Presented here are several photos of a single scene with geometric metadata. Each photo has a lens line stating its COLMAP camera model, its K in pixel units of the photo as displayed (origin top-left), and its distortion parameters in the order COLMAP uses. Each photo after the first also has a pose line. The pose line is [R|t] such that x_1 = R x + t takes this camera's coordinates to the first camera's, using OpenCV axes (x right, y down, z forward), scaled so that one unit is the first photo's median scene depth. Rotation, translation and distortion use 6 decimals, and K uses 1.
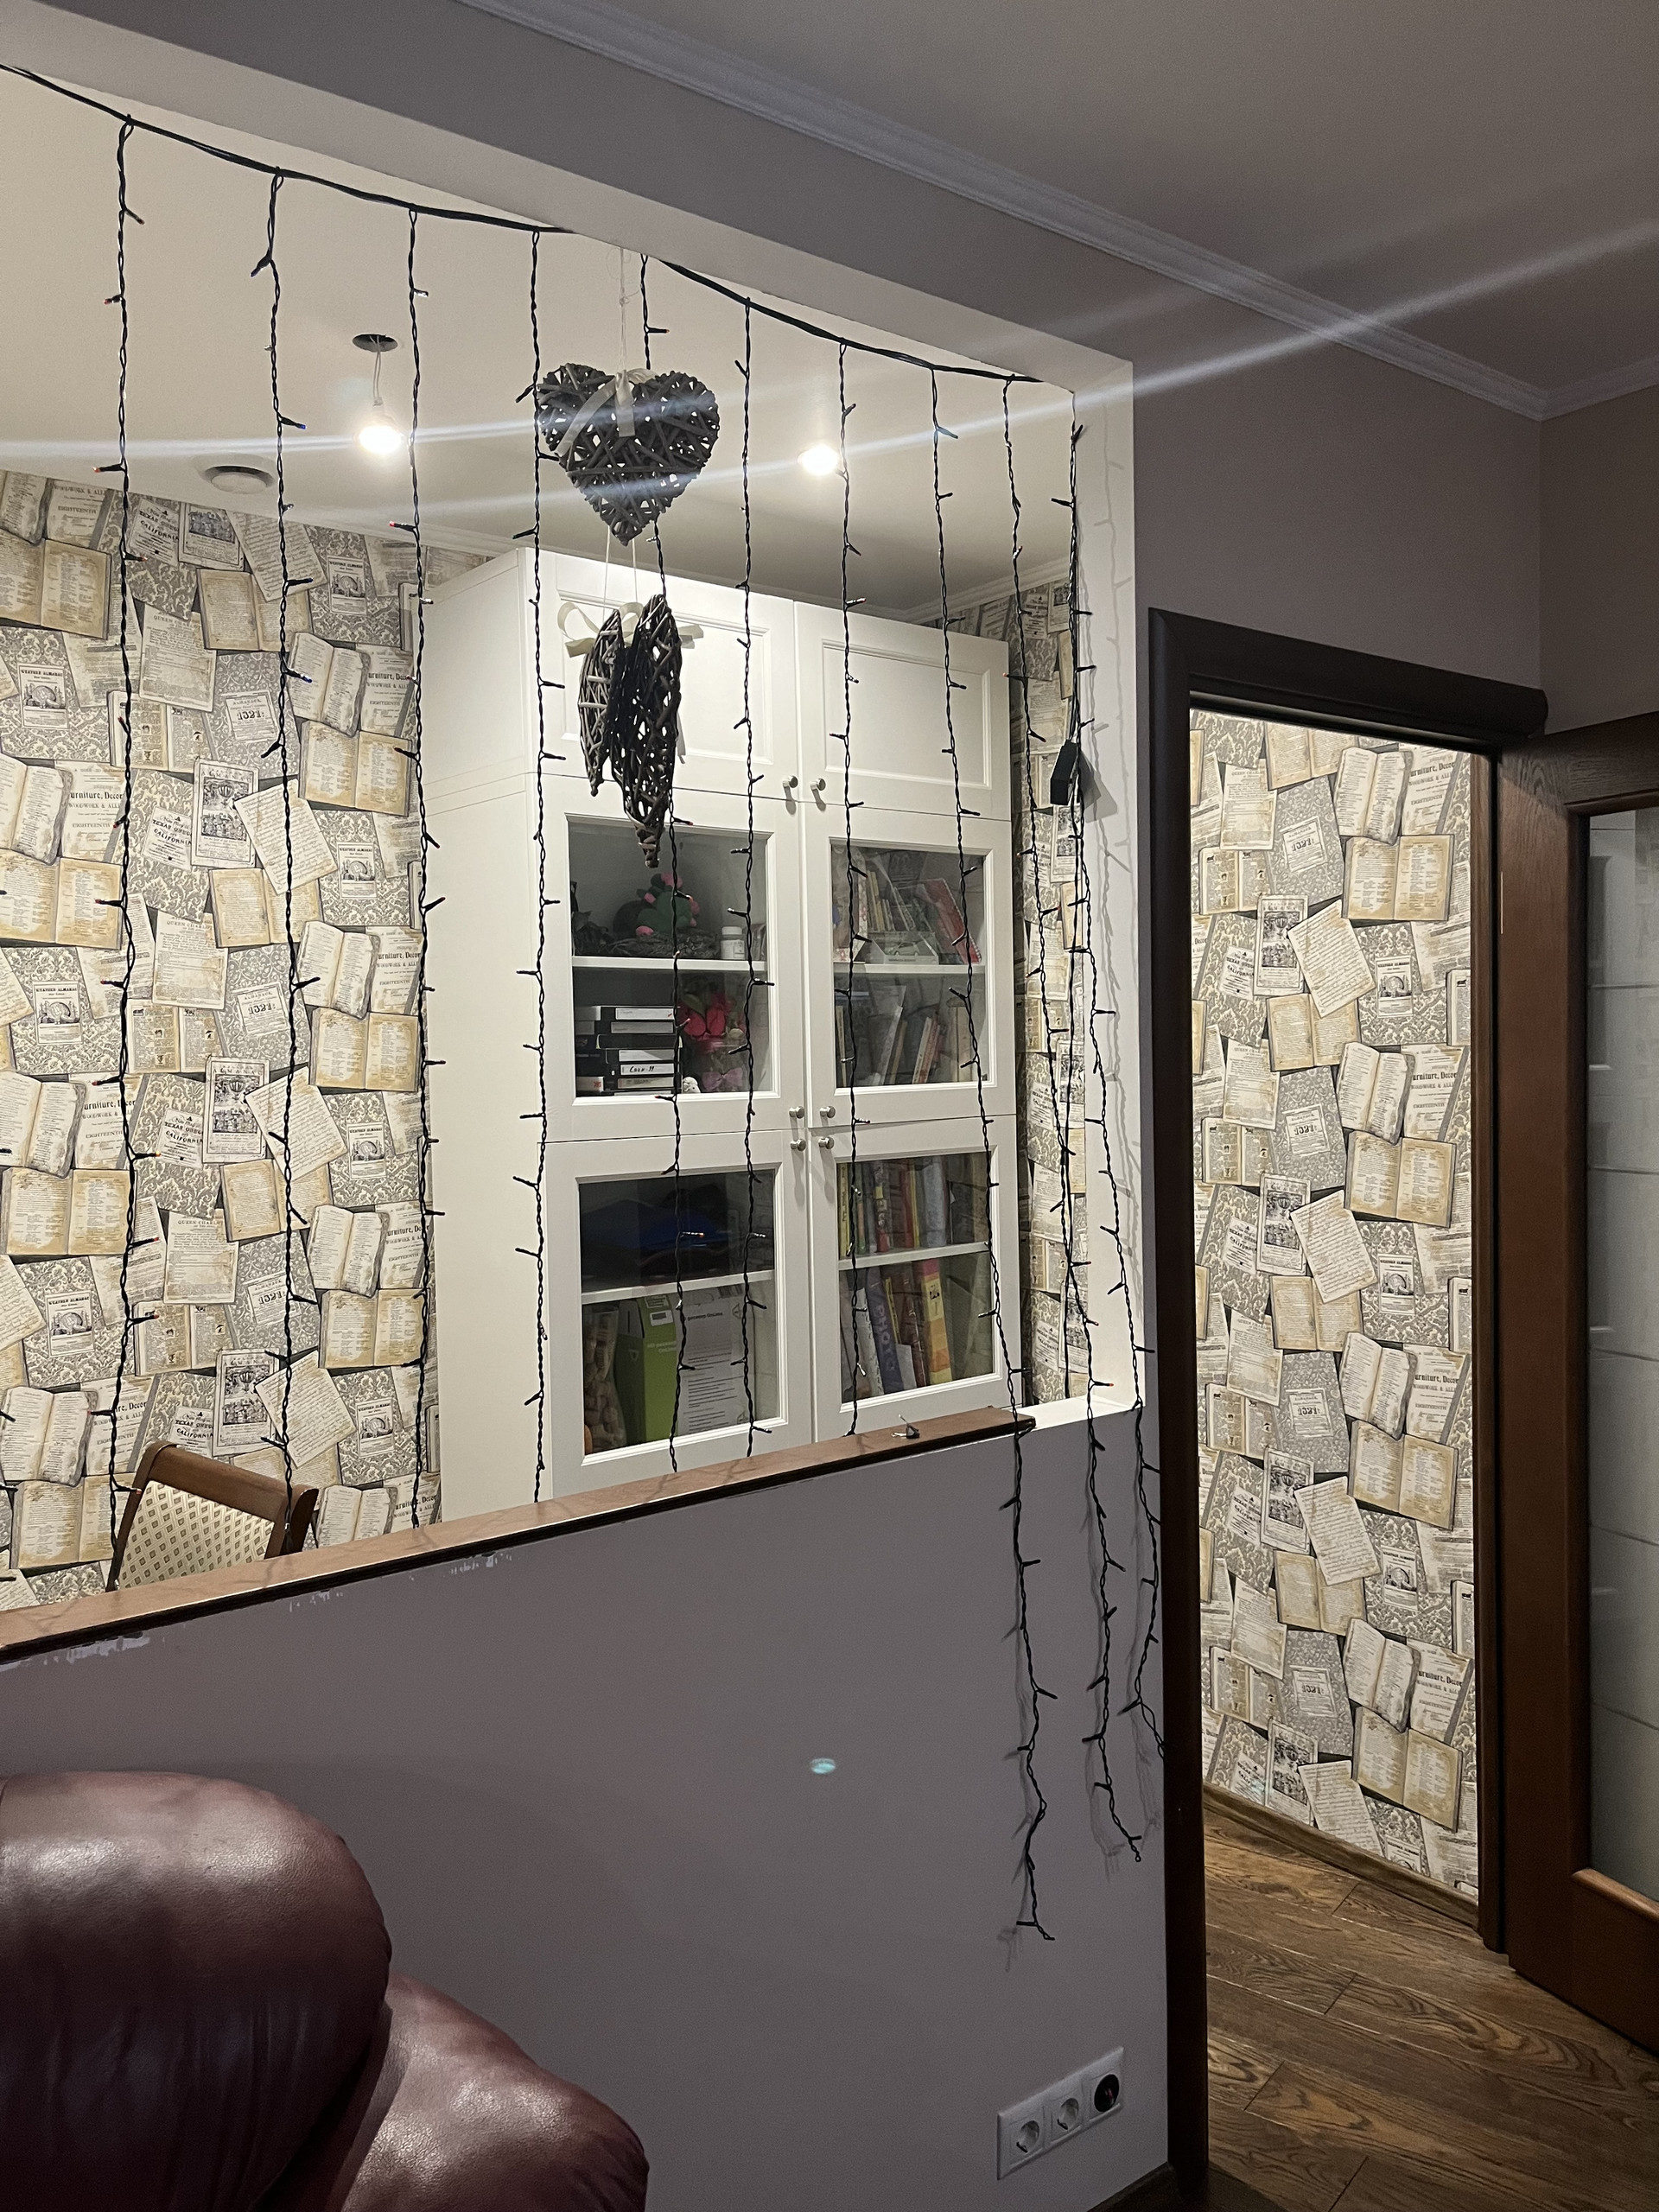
lens RADIAL K [[1686.9, 0, 830.7], [0, 1686.9, 1068.9], [0, 0, 1]] dist [-0.000586, -0.004099]
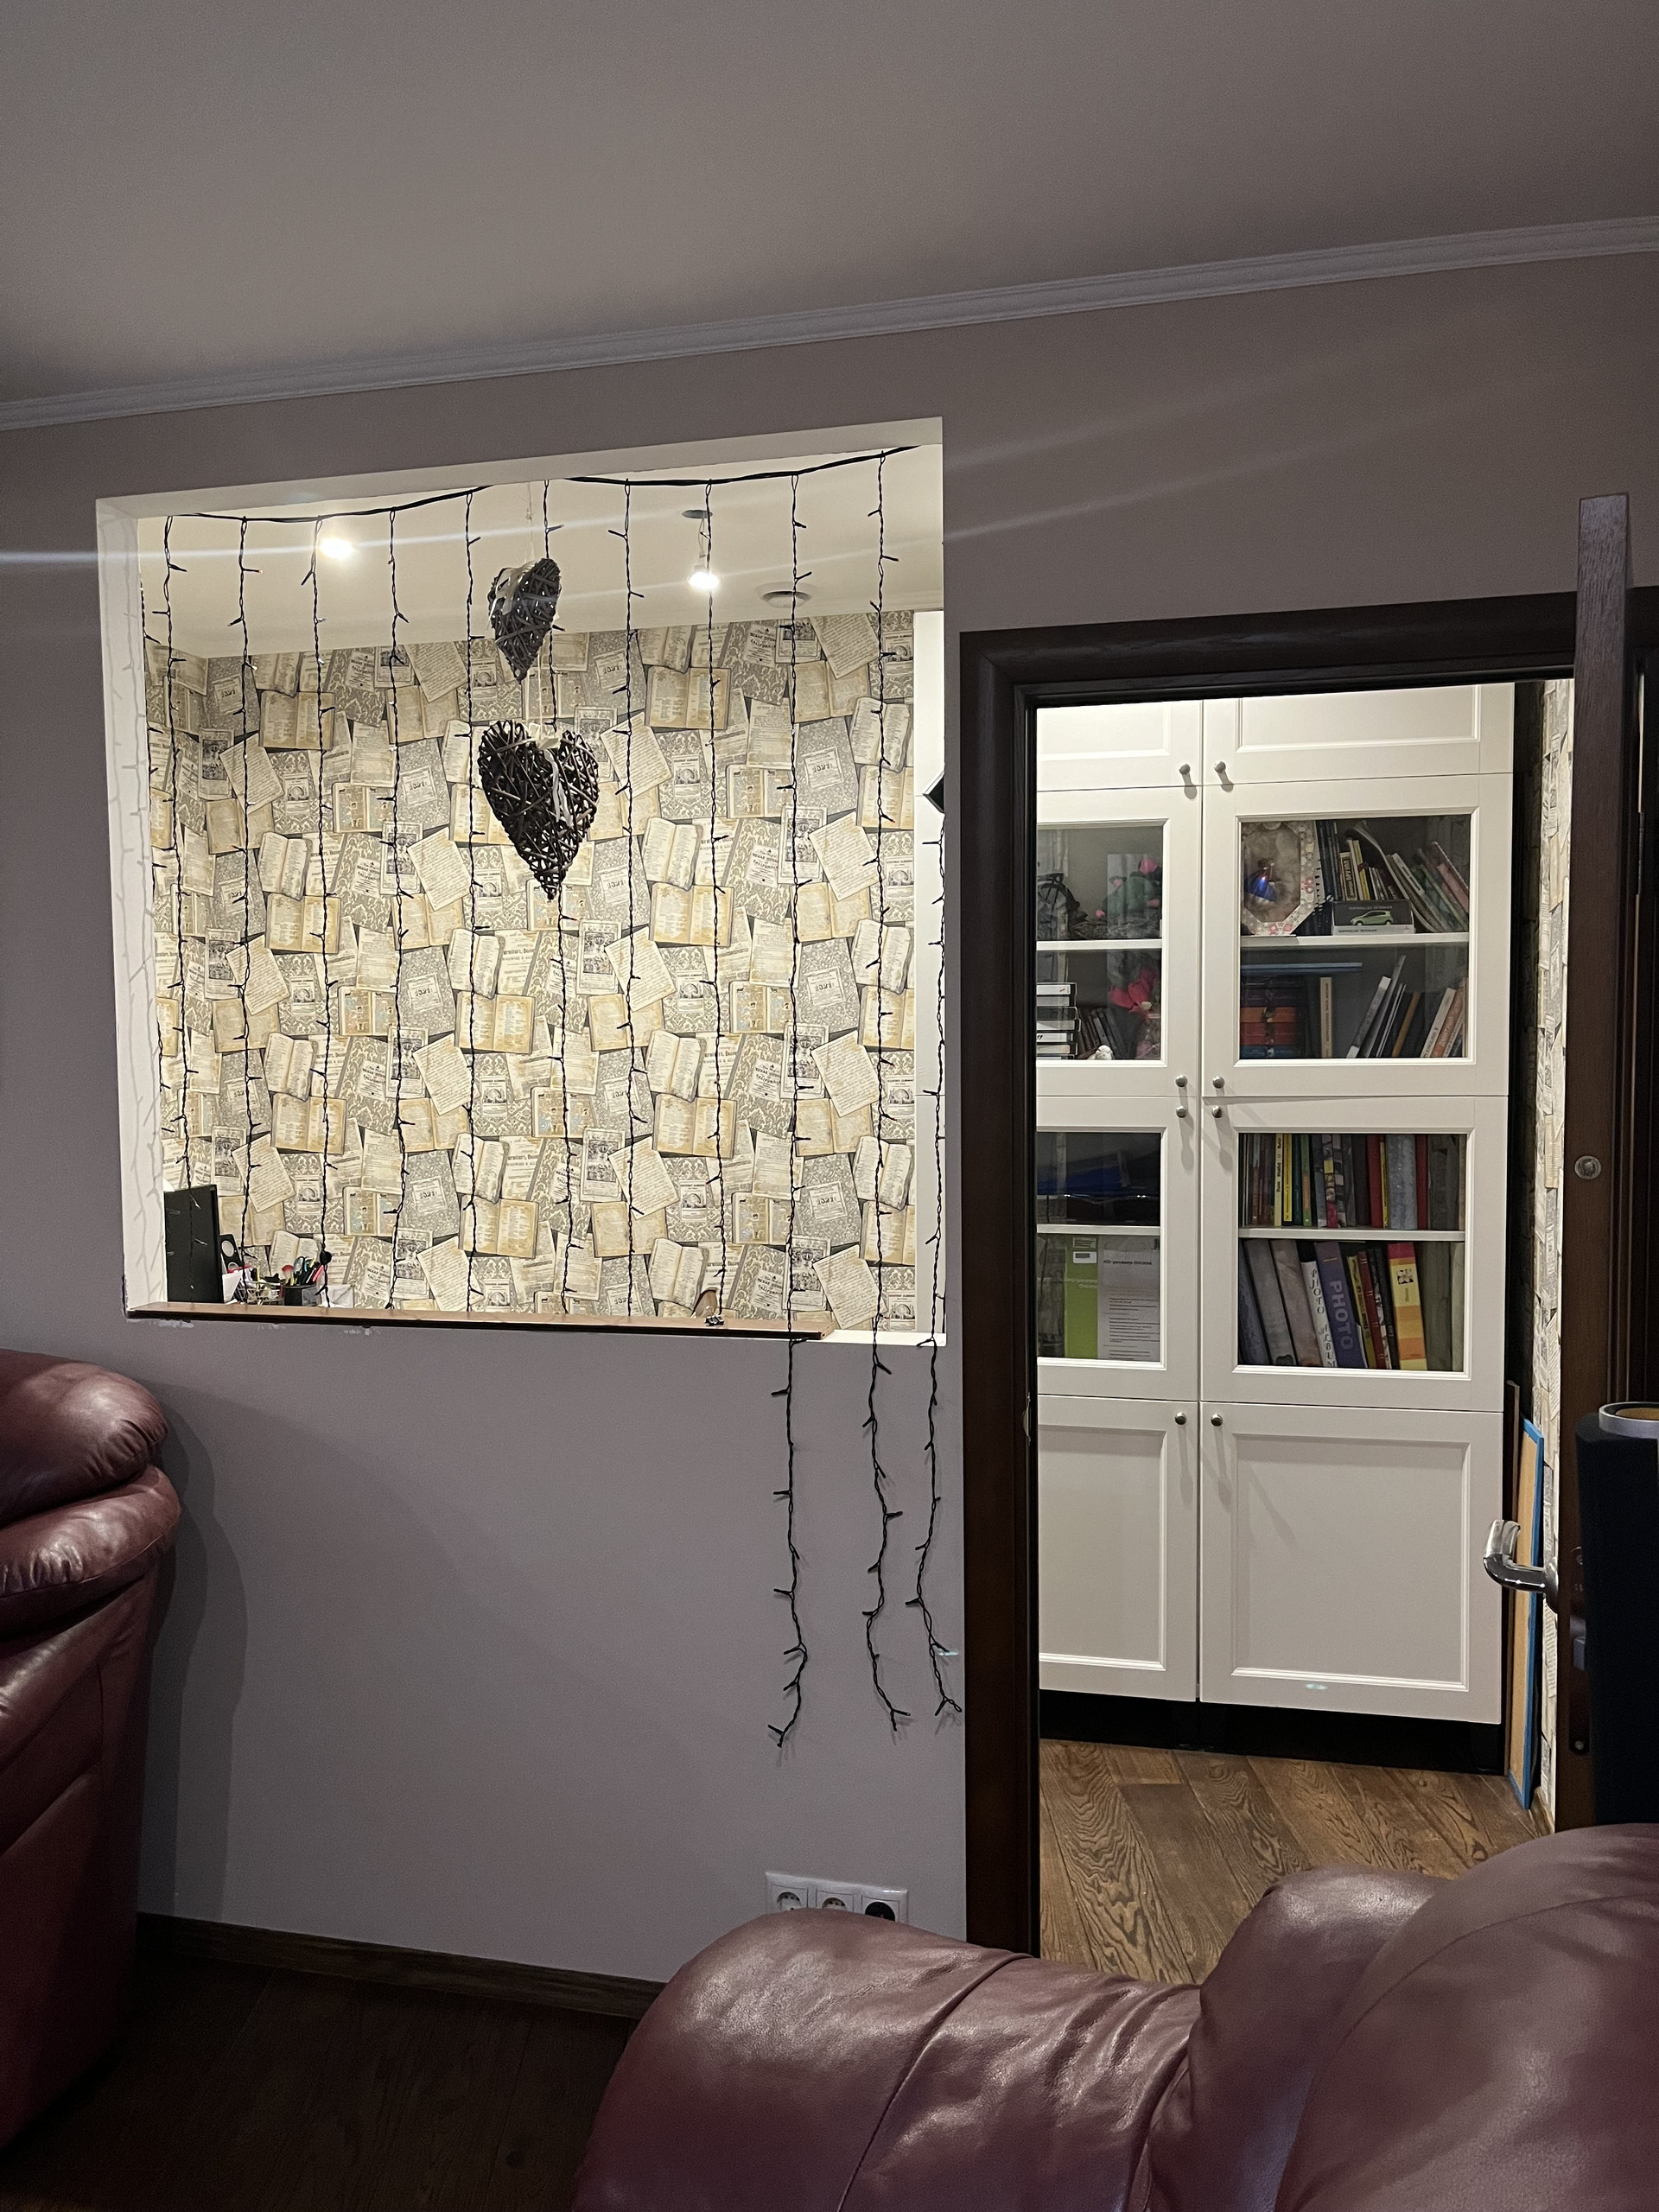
lens RADIAL K [[1664.7, 0, 829.5], [0, 1664.7, 1106.0], [0, 0, 1]] dist [-0.004355, -0.002687]
pose [[0.598605, 0.054524, -0.799187, 0.690791], [-0.013393, 0.998223, 0.058071, -0.016817], [0.800933, -0.024058, 0.598271, 0.193543]]
